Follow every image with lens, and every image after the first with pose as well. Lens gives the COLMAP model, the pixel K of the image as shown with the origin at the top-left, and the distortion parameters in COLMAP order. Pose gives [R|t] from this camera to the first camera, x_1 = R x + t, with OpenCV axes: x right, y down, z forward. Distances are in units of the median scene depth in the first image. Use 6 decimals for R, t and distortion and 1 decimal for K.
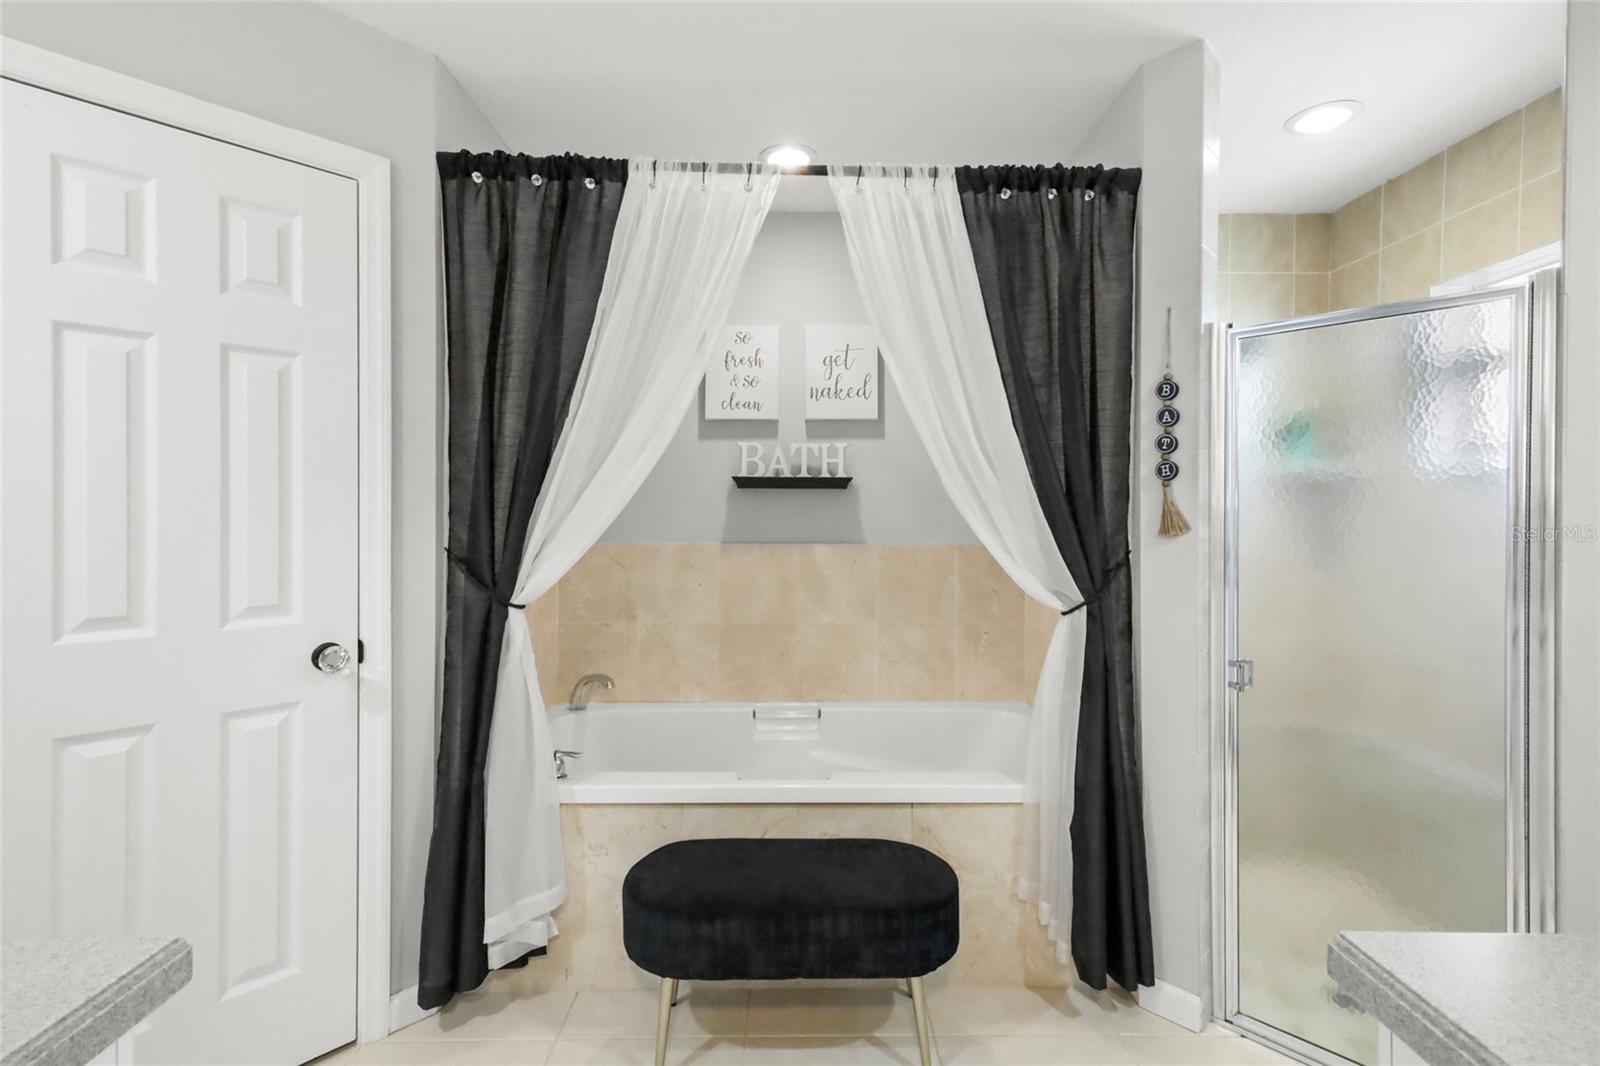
lens RADIAL K [[729.8, 0, 807.7], [0, 729.8, 523.3], [0, 0, 1]] dist [-0.040154, 0.007967]
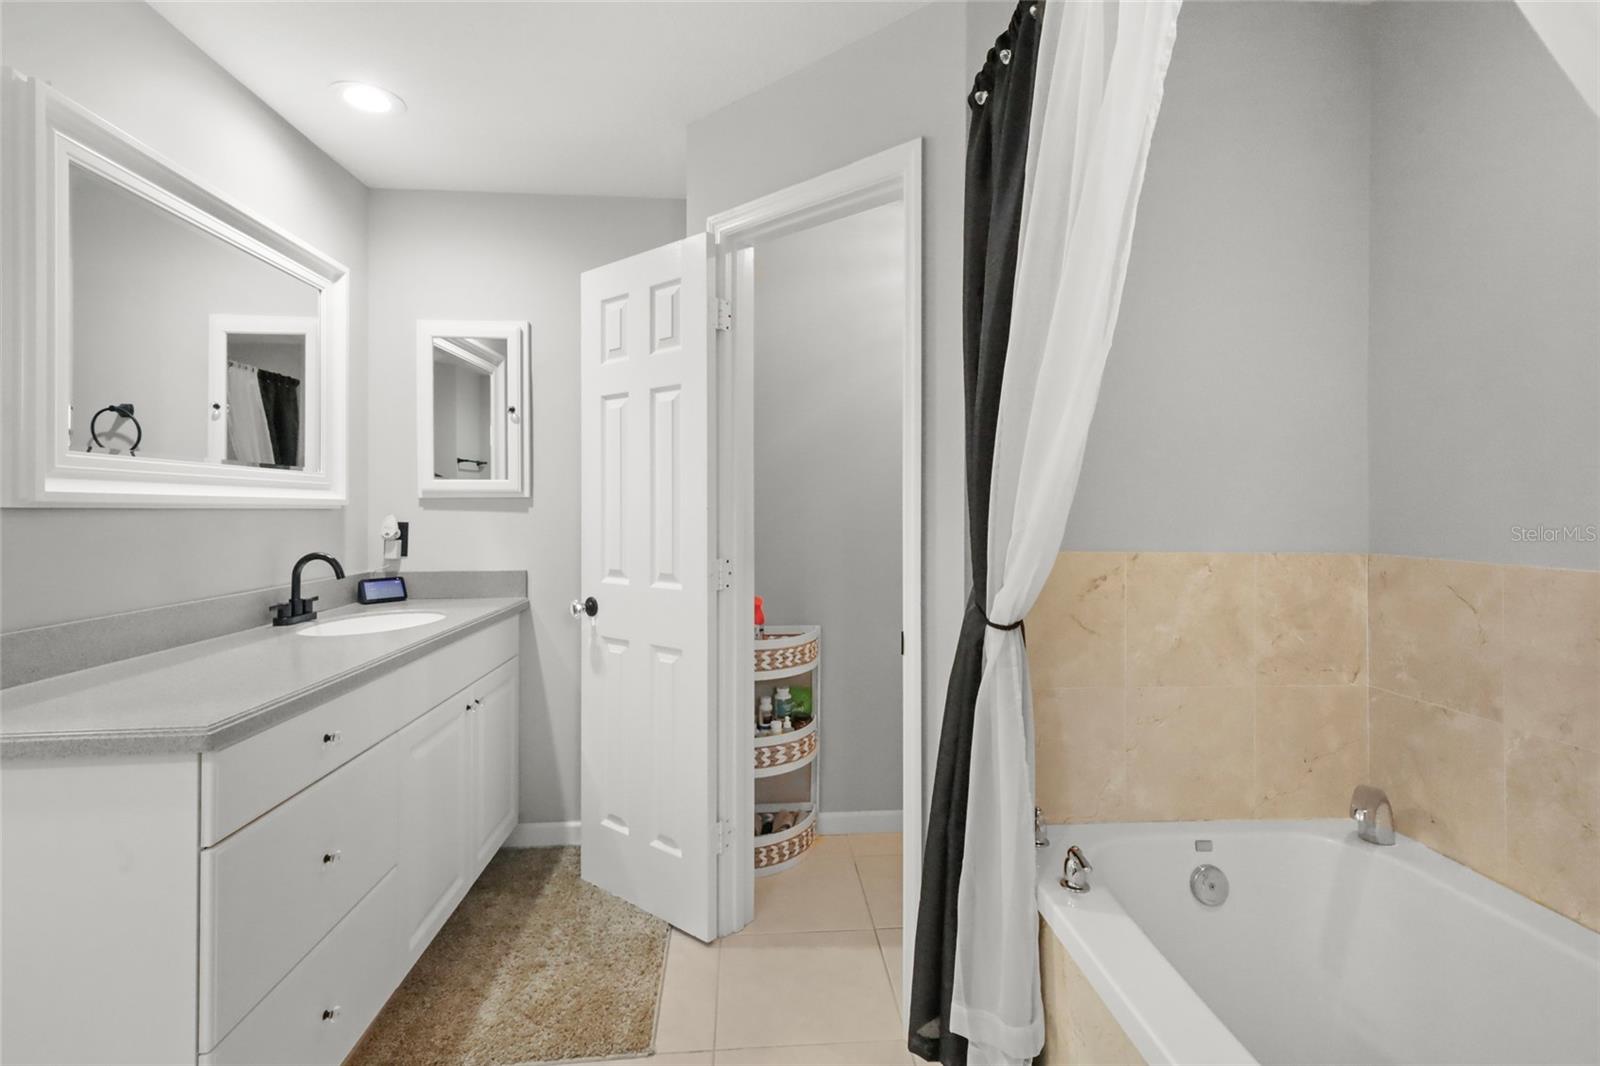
lens RADIAL K [[729.8, 0, 807.7], [0, 729.8, 523.3], [0, 0, 1]] dist [-0.040154, 0.007967]
pose [[-0.028595, 0.019687, -0.999397, 0.253555], [-0.008356, 0.999766, 0.019933, -0.004468], [0.999556, 0.008921, -0.028424, 0.551114]]
